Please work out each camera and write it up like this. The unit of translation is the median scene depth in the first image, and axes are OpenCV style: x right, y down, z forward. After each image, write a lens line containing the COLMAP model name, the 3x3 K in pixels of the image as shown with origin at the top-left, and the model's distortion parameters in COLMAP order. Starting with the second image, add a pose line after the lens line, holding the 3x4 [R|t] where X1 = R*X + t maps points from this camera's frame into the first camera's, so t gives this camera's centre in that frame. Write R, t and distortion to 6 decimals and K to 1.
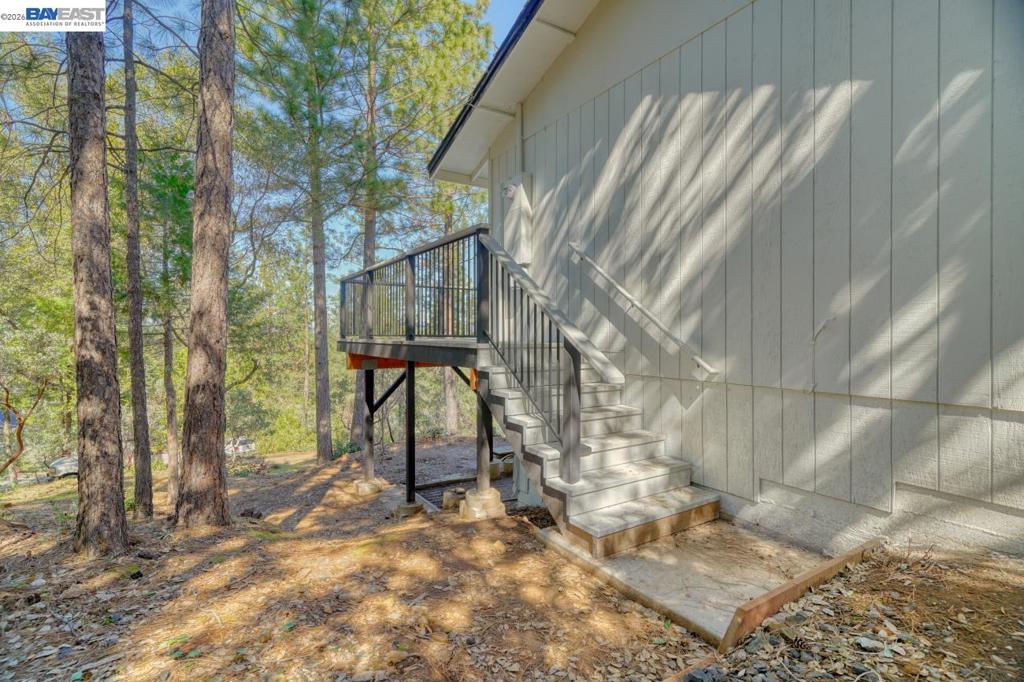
lens RADIAL K [[493.7, 0, 512.0], [0, 493.7, 341.0], [0, 0, 1]] dist [-0.000772, 0.000470]
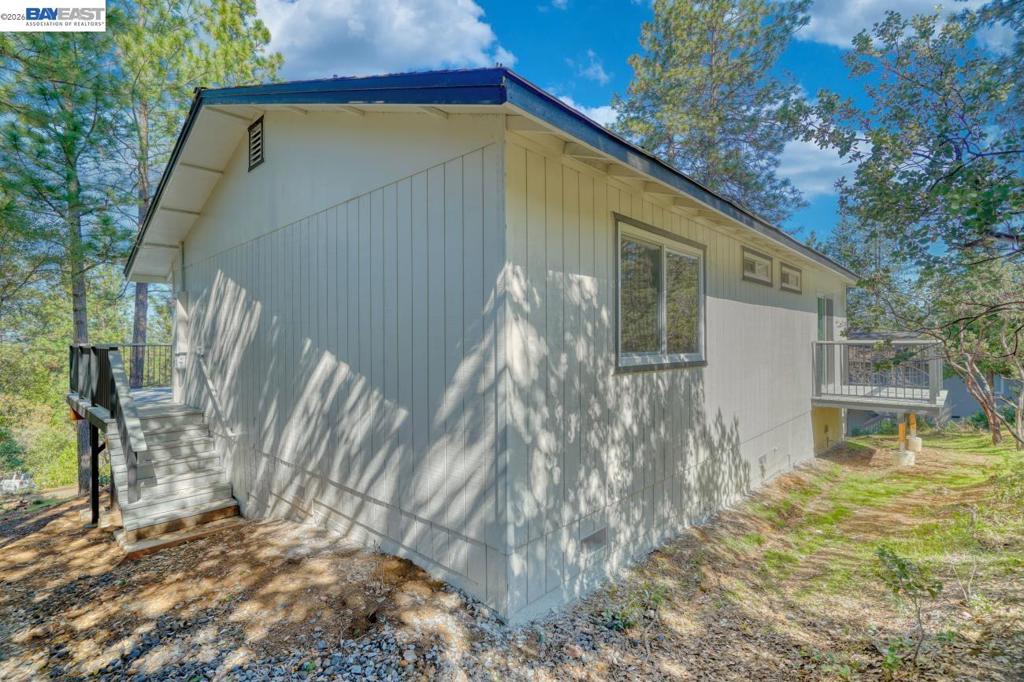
lens RADIAL K [[493.7, 0, 512.0], [0, 493.7, 341.0], [0, 0, 1]] dist [-0.000772, 0.000470]
pose [[0.968332, -0.003106, 0.249646, 0.793588], [0.007030, 0.999865, -0.014832, -0.210760], [-0.249567, 0.016117, 0.968223, -0.870934]]
